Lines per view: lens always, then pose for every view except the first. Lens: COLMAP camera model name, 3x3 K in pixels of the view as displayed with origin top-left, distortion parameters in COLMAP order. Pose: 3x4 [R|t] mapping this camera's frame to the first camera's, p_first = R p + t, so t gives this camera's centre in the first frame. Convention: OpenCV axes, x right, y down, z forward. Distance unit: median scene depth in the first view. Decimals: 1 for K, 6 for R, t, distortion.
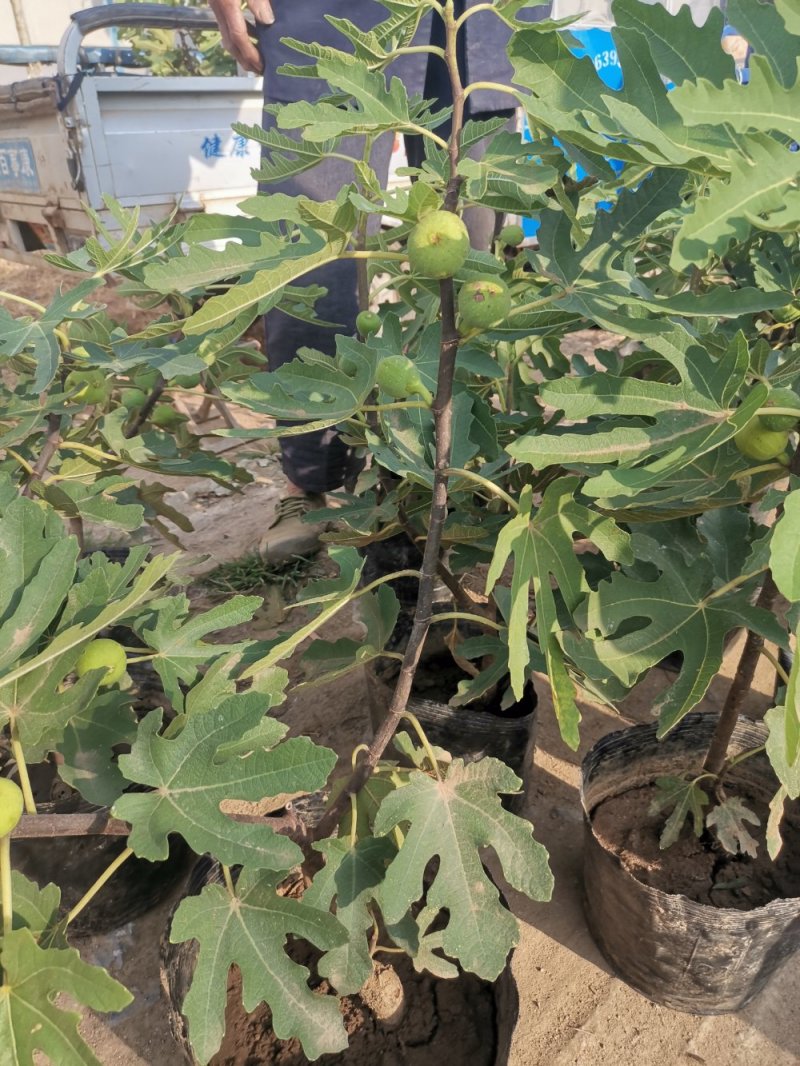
lens RADIAL K [[812.9, 0, 400.0], [0, 812.9, 533.0], [0, 0, 1]] dist [0.100289, -0.141829]
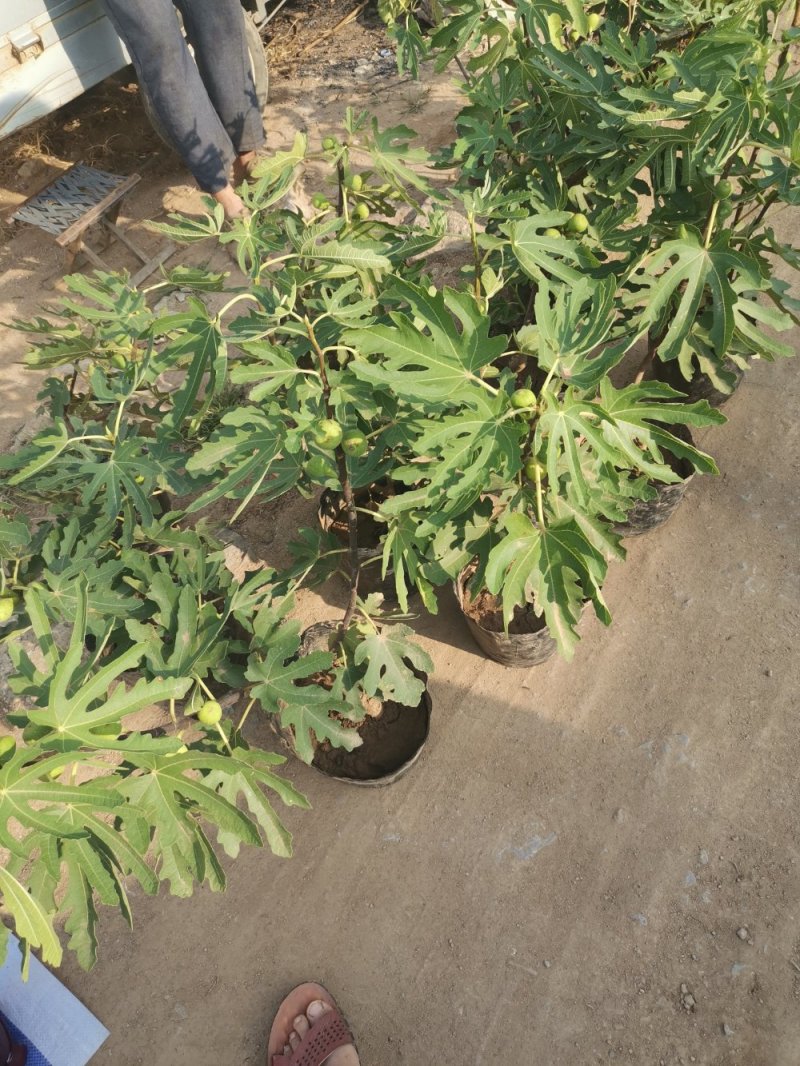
lens RADIAL K [[812.9, 0, 400.0], [0, 812.9, 533.0], [0, 0, 1]] dist [0.100289, -0.141829]
pose [[0.975109, -0.218876, 0.035443, 0.085413], [0.183064, 0.884915, 0.428267, -0.864074], [-0.125102, -0.411119, 0.902957, -0.863914]]
